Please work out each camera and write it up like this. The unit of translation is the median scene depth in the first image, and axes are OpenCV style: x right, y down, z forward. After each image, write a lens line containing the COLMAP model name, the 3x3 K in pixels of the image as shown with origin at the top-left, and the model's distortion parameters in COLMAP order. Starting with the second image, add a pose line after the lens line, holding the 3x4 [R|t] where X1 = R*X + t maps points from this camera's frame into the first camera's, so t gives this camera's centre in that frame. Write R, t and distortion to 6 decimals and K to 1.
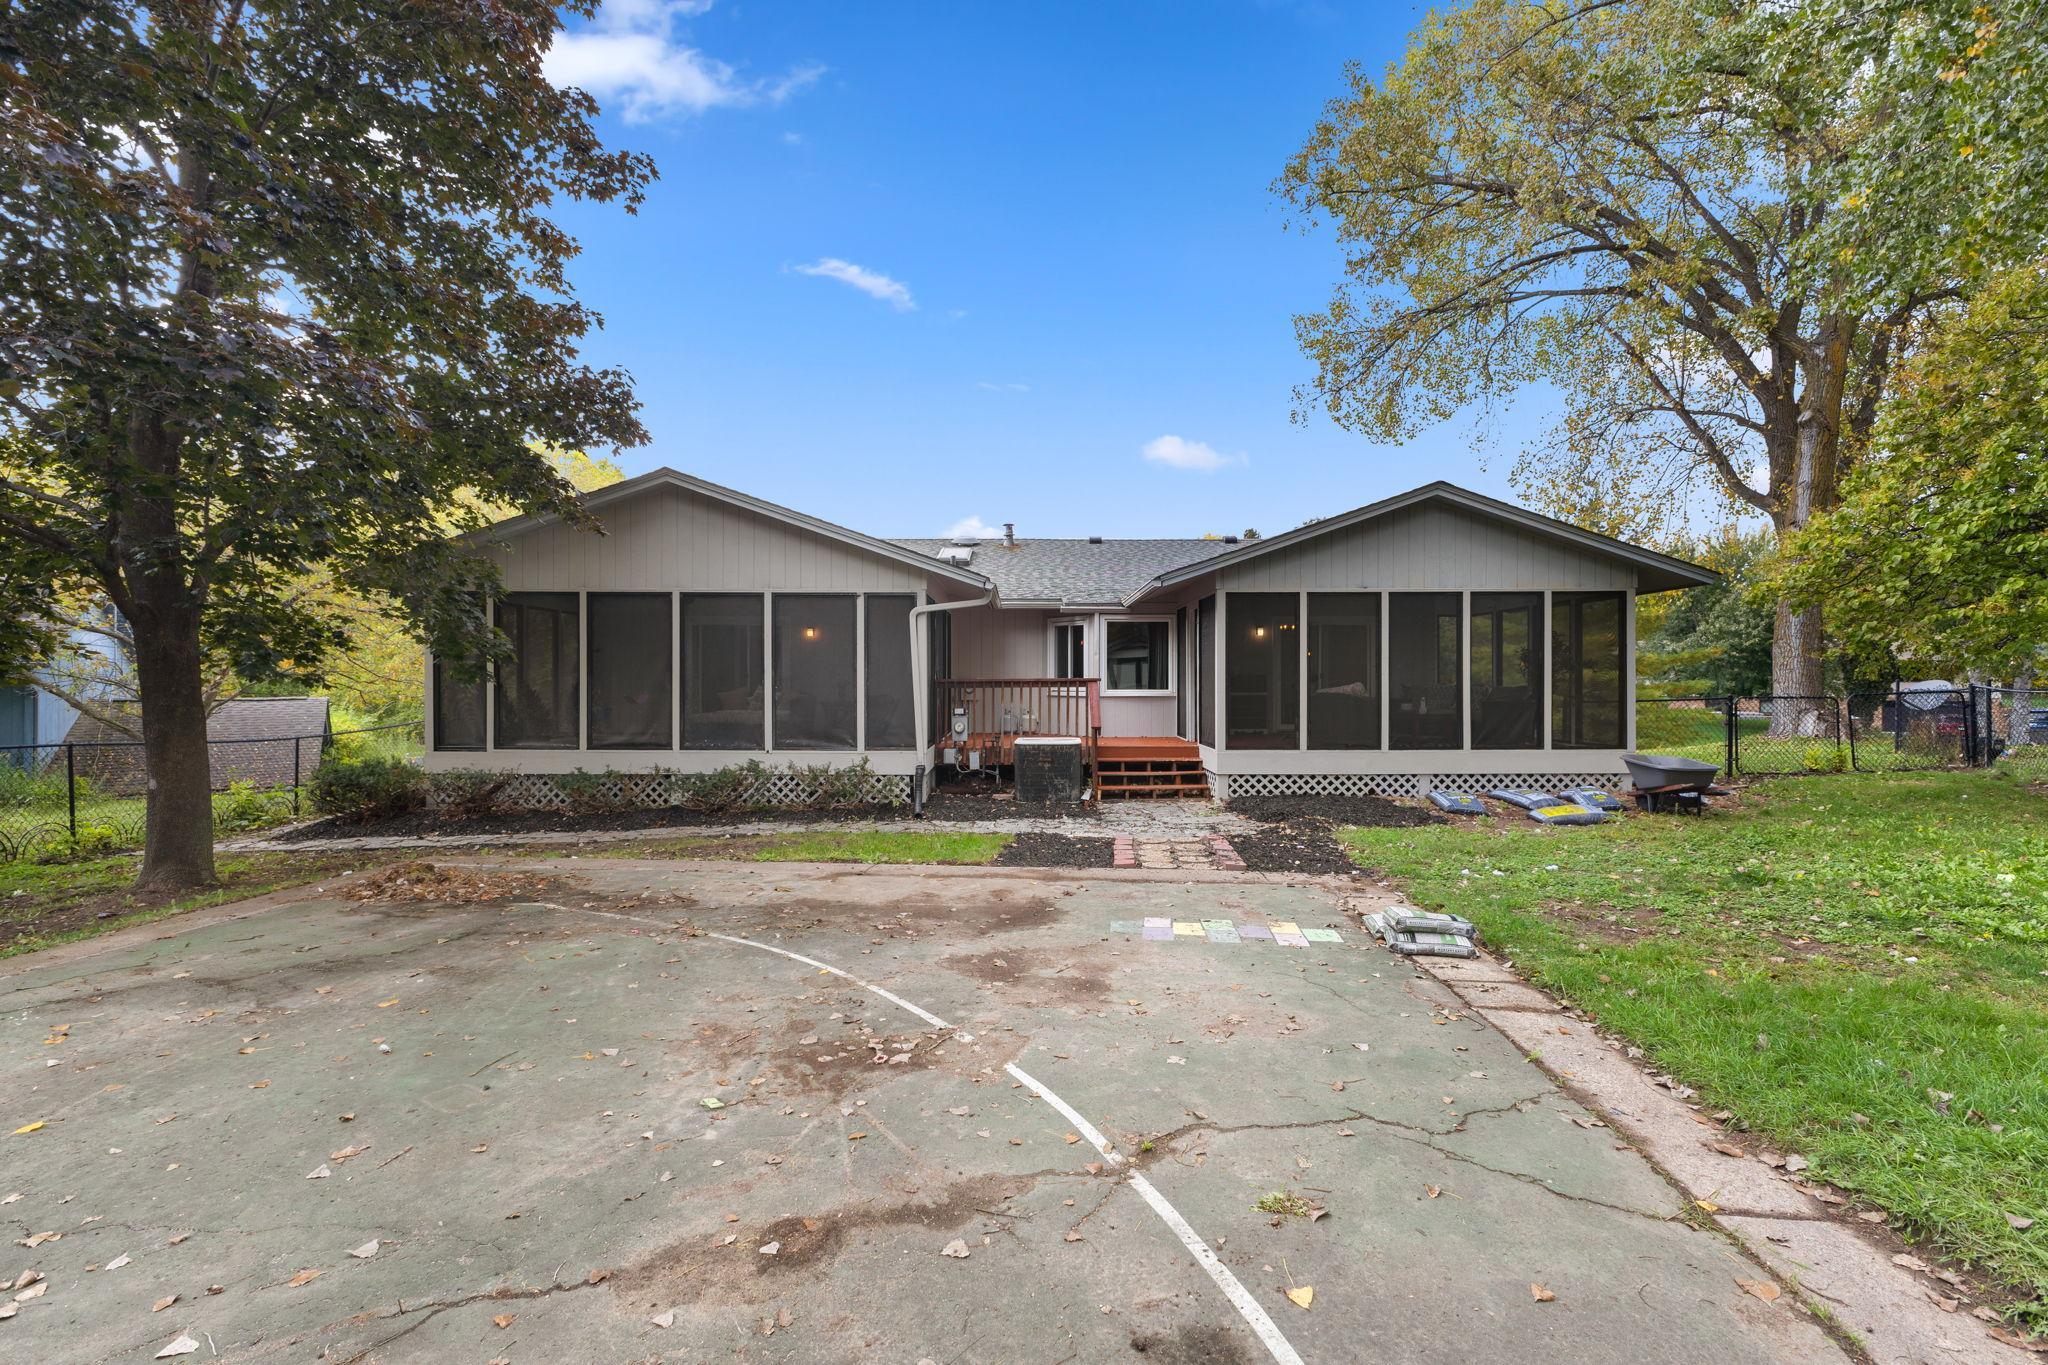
lens RADIAL K [[964.6, 0, 1021.7], [0, 964.6, 688.5], [0, 0, 1]] dist [-0.005382, 0.000297]
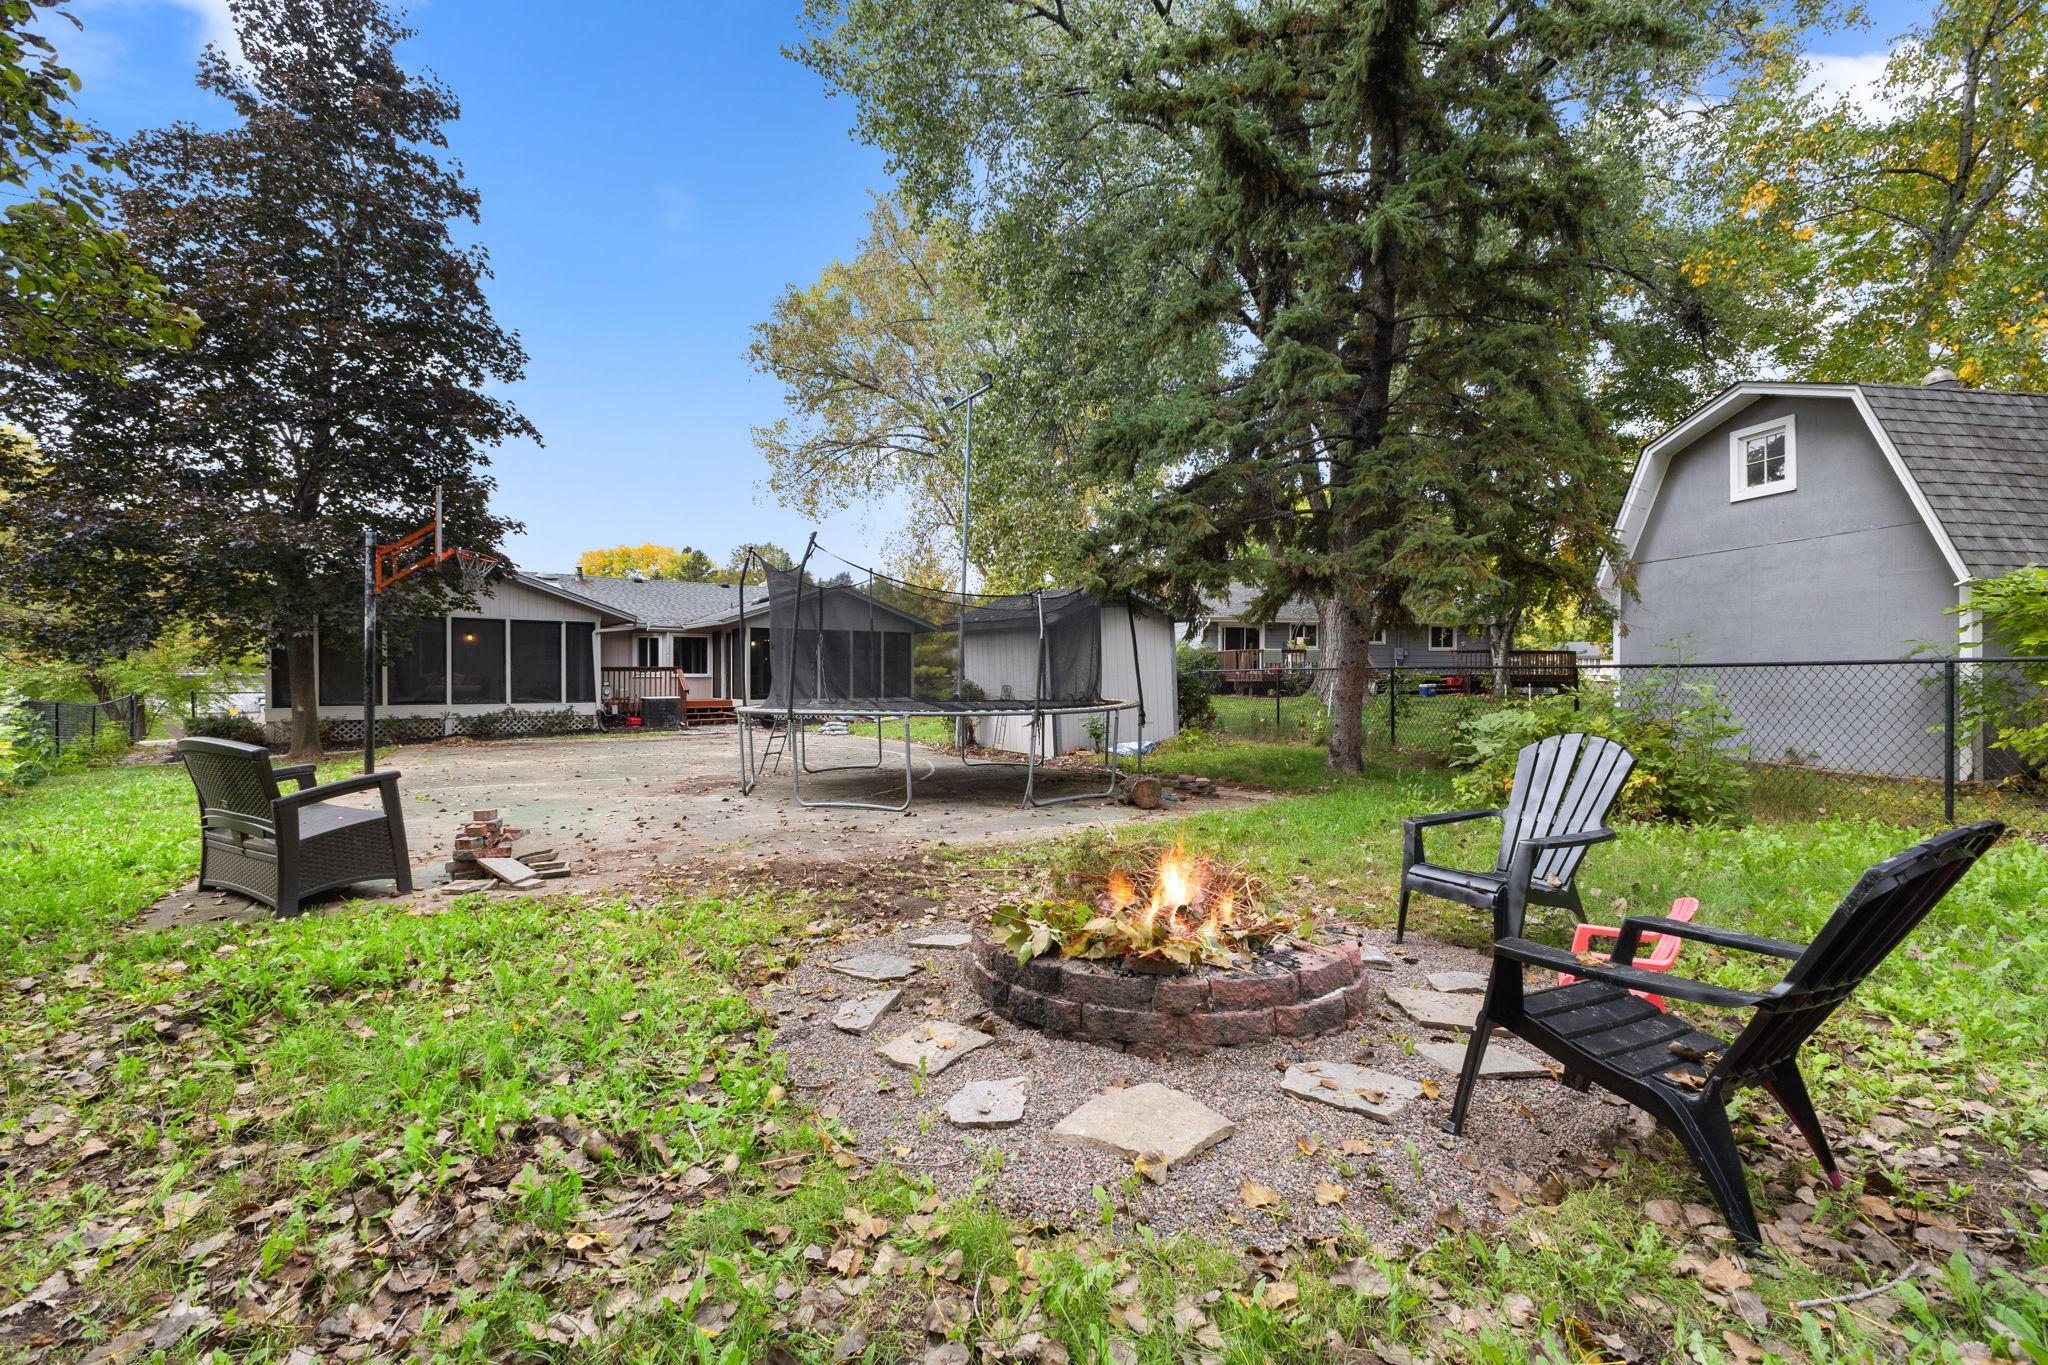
lens RADIAL K [[964.6, 0, 1021.7], [0, 964.6, 688.5], [0, 0, 1]] dist [-0.005382, 0.000297]
pose [[0.829733, -0.008666, 0.558093, -0.435559], [0.004620, 0.999952, 0.008659, 0.020439], [-0.558141, -0.004606, 0.829733, -1.010534]]
